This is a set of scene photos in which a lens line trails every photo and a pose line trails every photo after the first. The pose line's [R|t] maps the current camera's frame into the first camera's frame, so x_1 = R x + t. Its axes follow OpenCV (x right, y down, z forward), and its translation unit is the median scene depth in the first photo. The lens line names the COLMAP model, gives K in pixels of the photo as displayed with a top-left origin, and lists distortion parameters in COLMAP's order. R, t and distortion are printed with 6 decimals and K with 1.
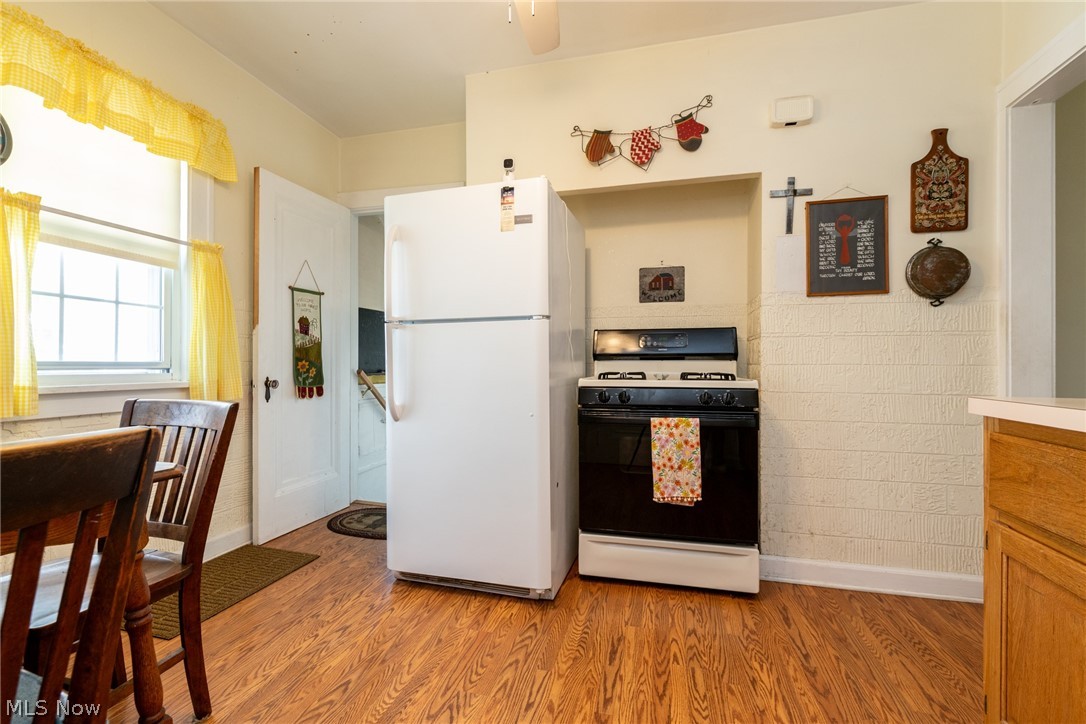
lens RADIAL K [[478.4, 0, 541.6], [0, 478.4, 365.0], [0, 0, 1]] dist [-0.001533, -0.000223]
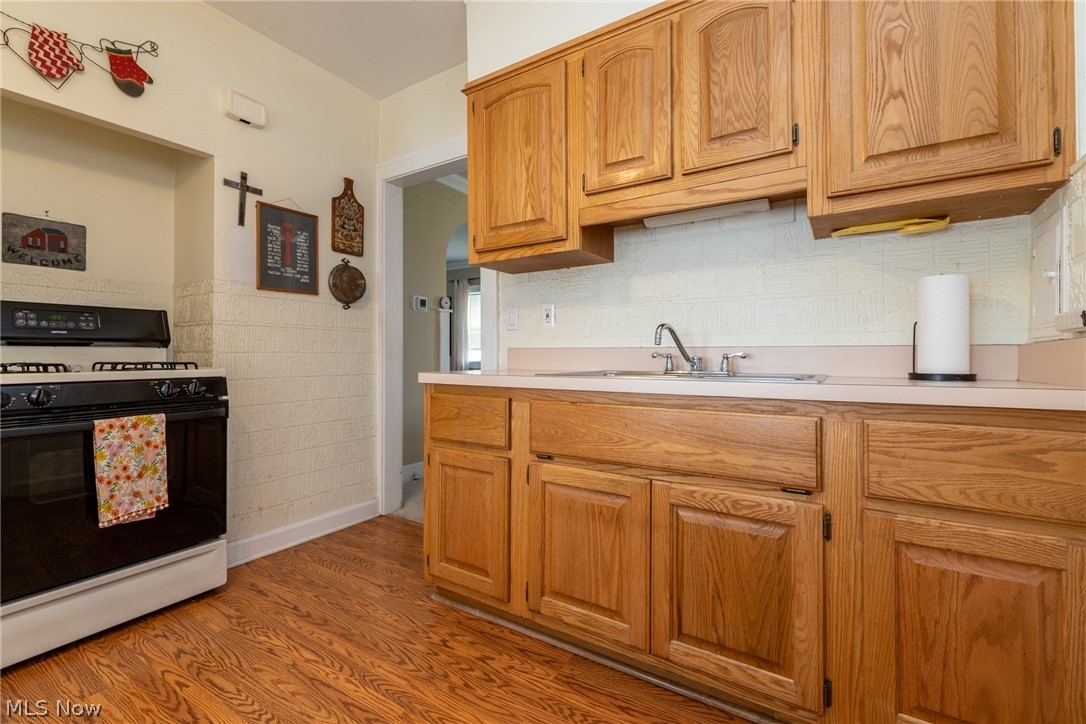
lens RADIAL K [[474.5, 0, 541.0], [0, 474.5, 348.7], [0, 0, 1]] dist [-0.000050, -0.000313]
pose [[0.300273, 0.009511, 0.953806, -0.284645], [-0.000198, 0.999951, -0.009909, 0.001136], [-0.953853, 0.002786, 0.300260, 0.079146]]
